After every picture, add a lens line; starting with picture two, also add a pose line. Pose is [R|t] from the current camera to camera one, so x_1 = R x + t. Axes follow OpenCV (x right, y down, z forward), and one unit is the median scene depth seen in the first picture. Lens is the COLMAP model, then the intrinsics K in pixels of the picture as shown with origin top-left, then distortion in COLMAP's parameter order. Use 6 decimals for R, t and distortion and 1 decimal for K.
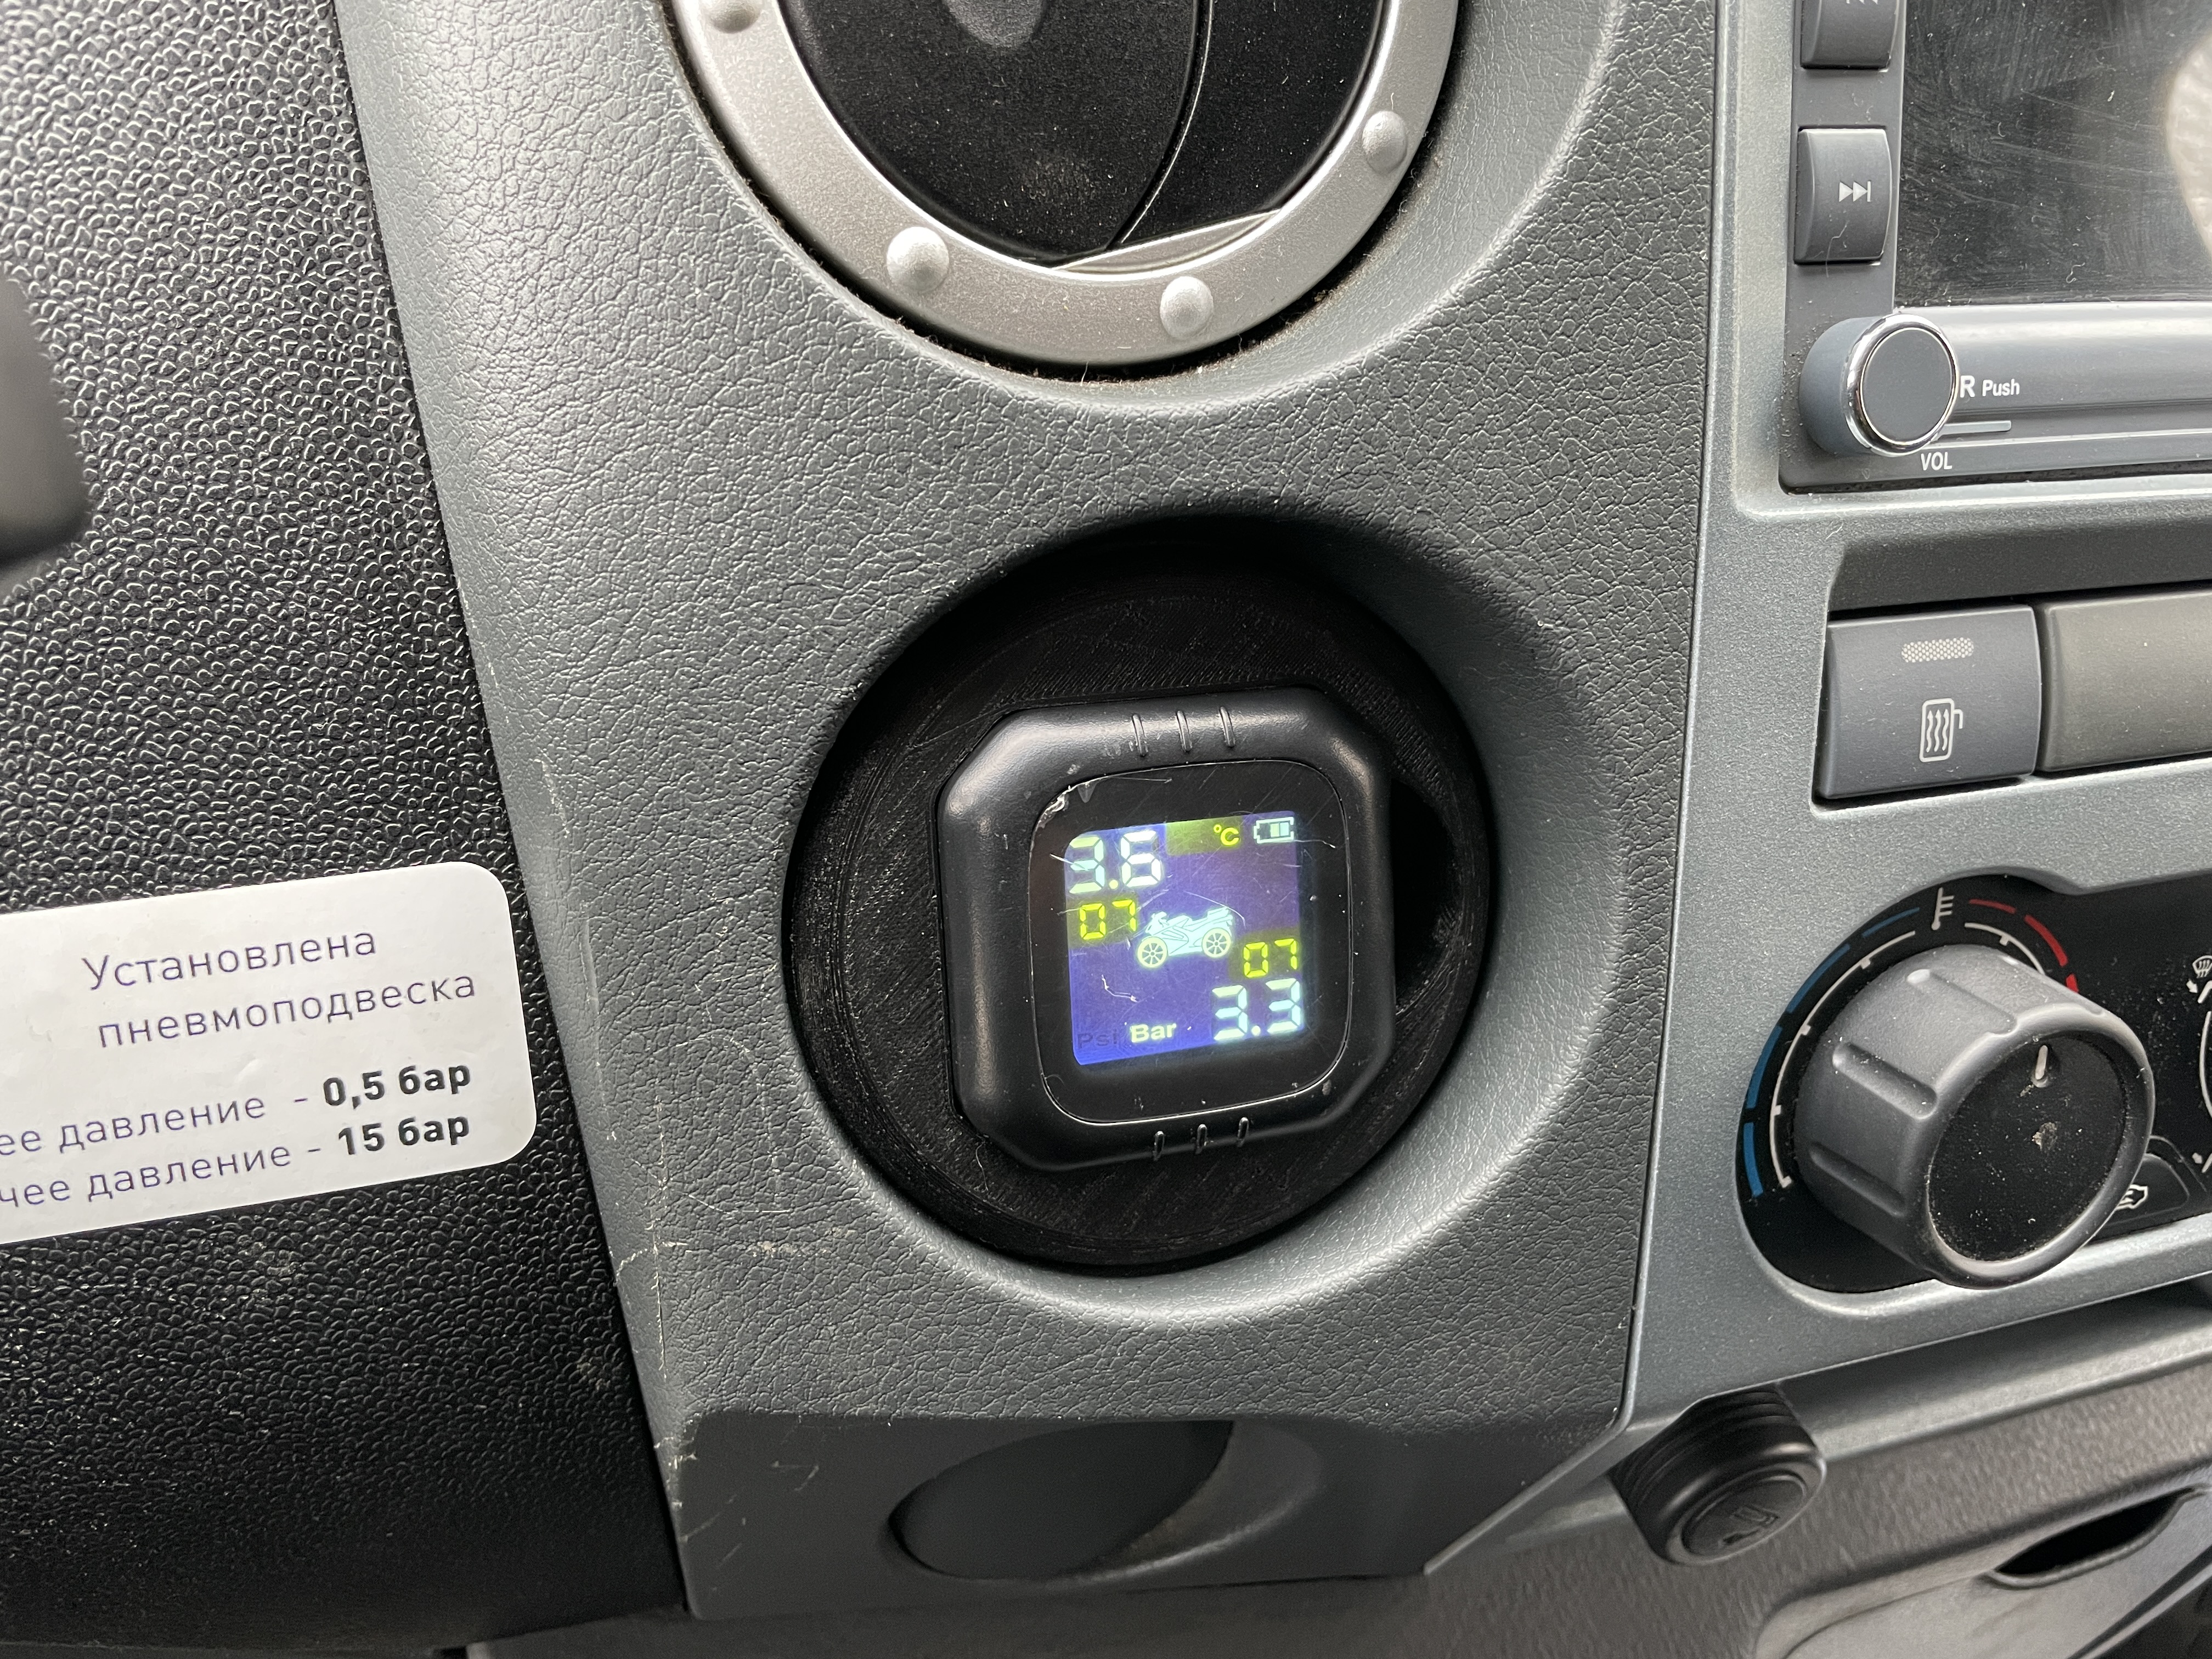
lens RADIAL K [[1680.9, 0, 1110.5], [0, 1680.9, 796.9], [0, 0, 1]] dist [0.073908, -0.130678]
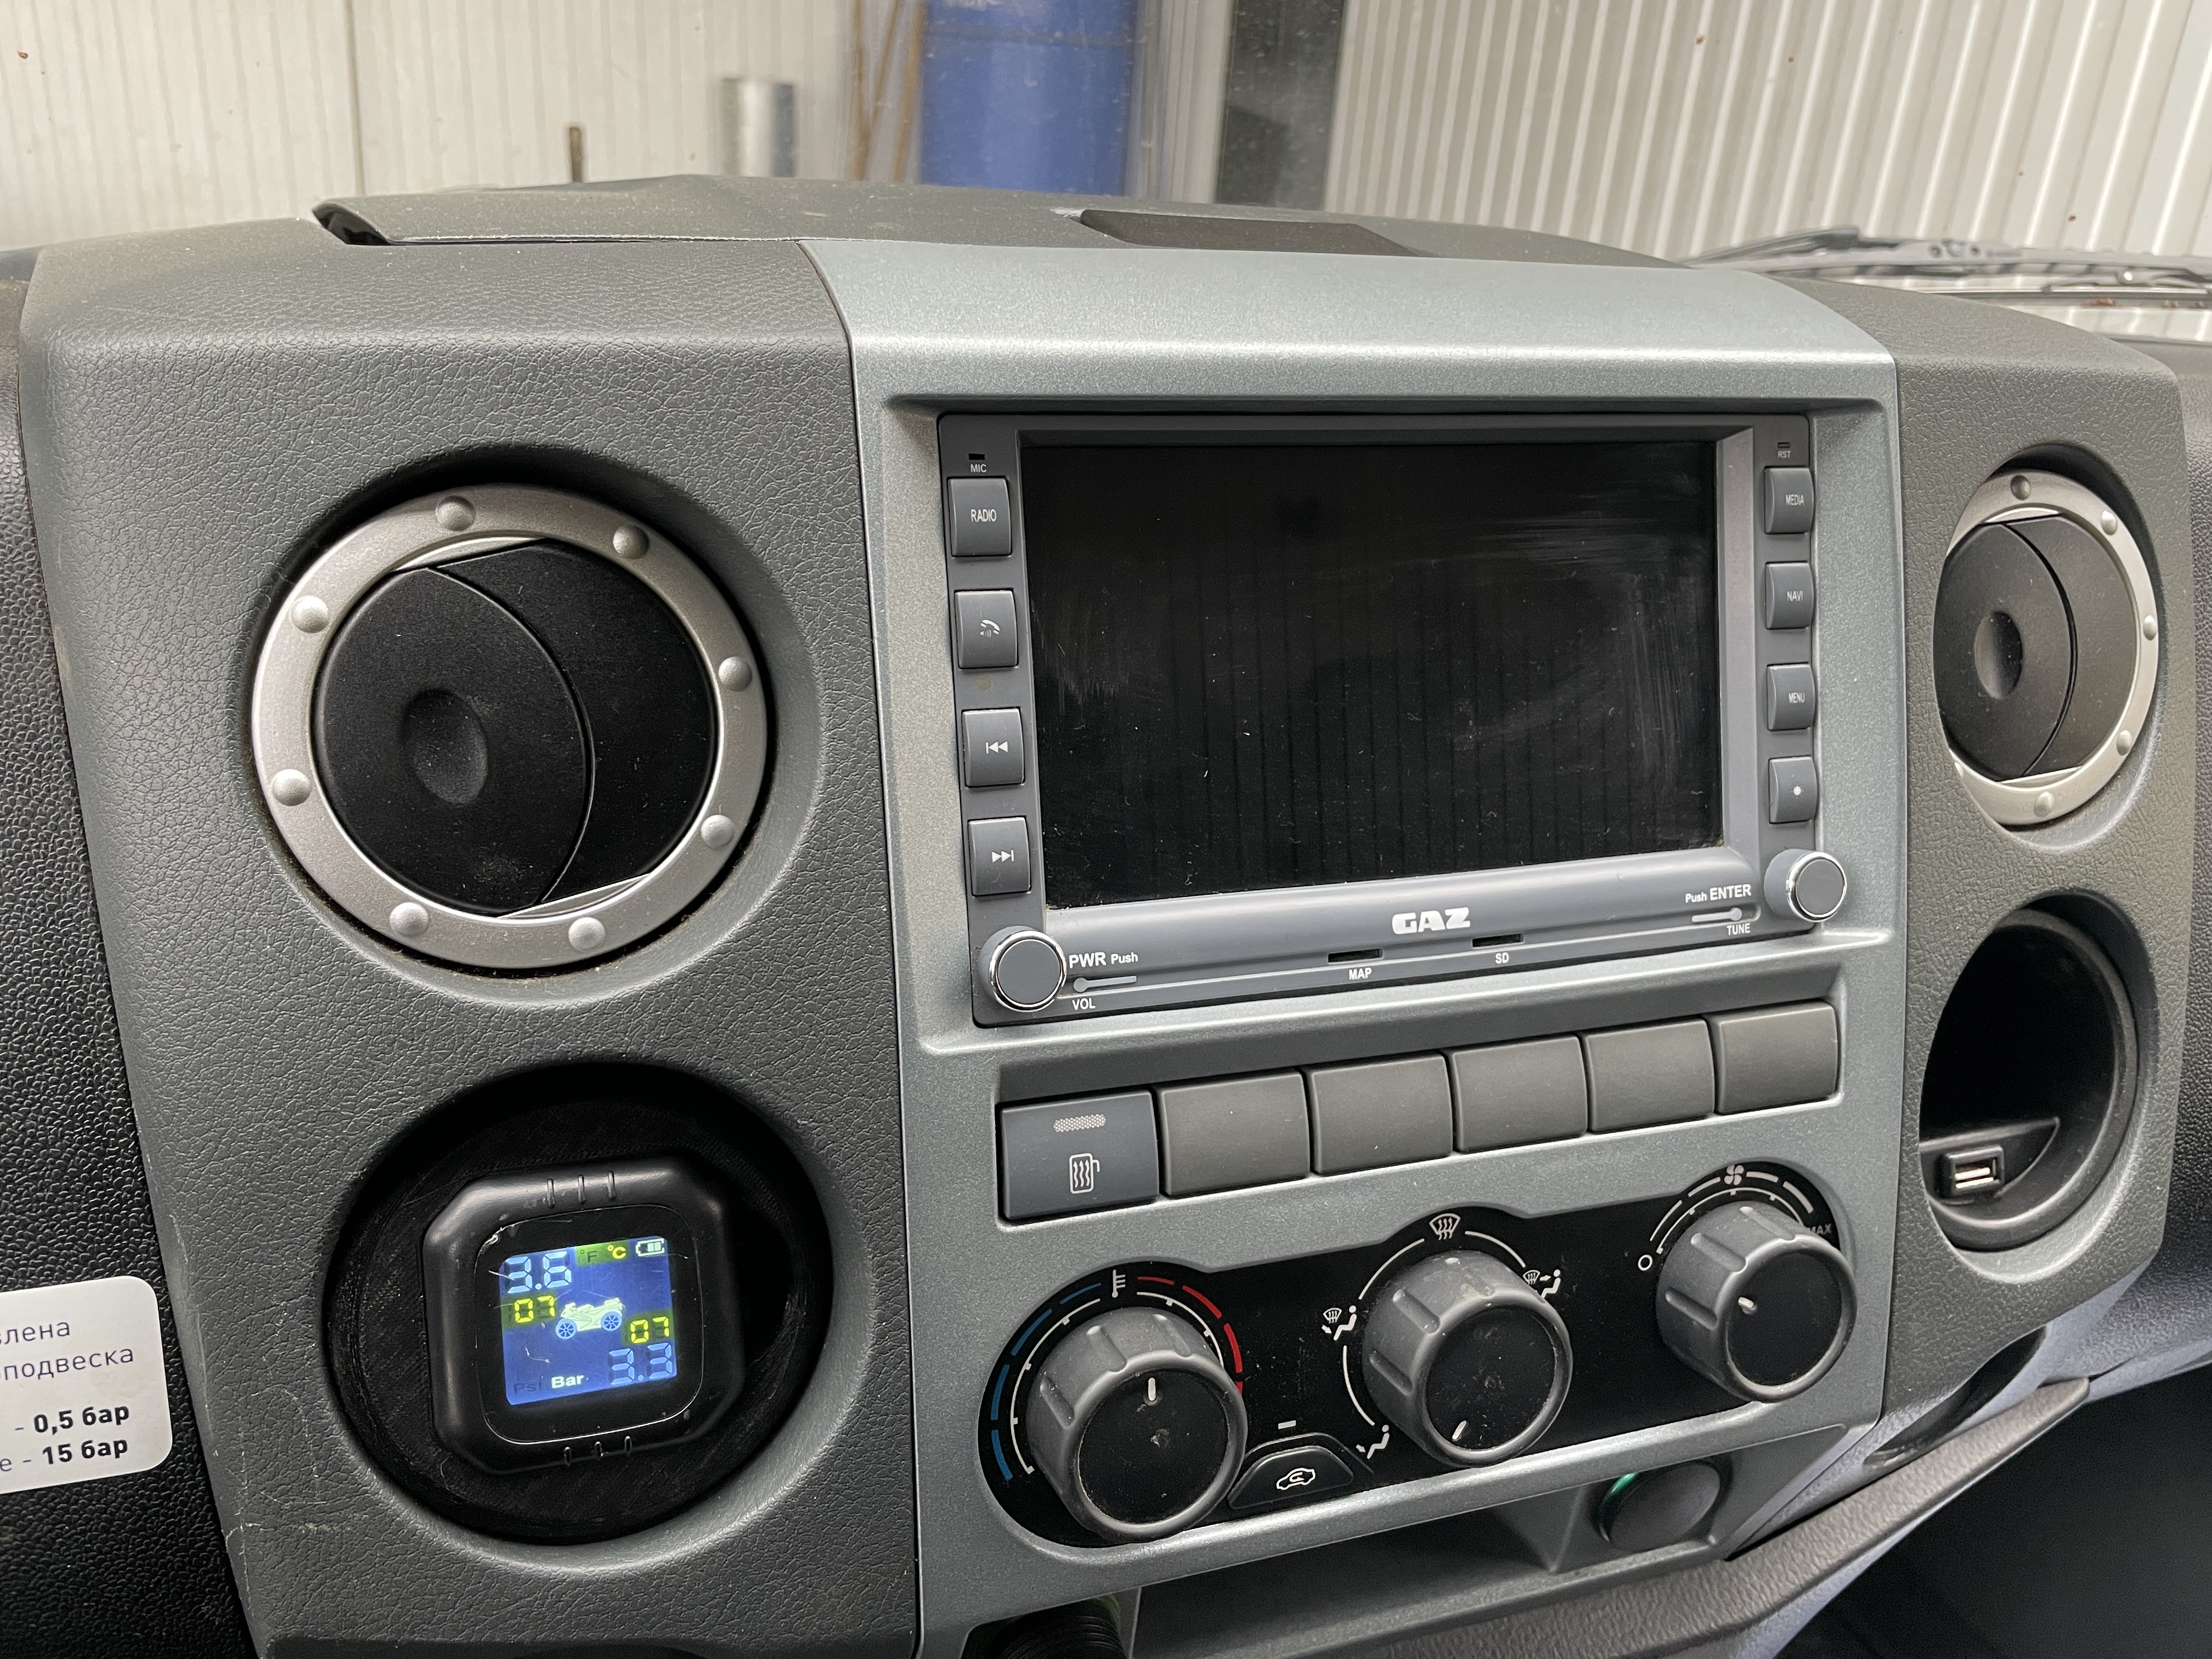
lens RADIAL K [[1636.9, 0, 1106.0], [0, 1636.9, 829.5], [0, 0, 1]] dist [0.071878, -0.108830]
pose [[0.999706, -0.003463, 0.024018, 0.501962], [0.006738, 0.990455, -0.137669, -0.157221], [-0.023312, 0.137790, 0.990187, -0.623980]]
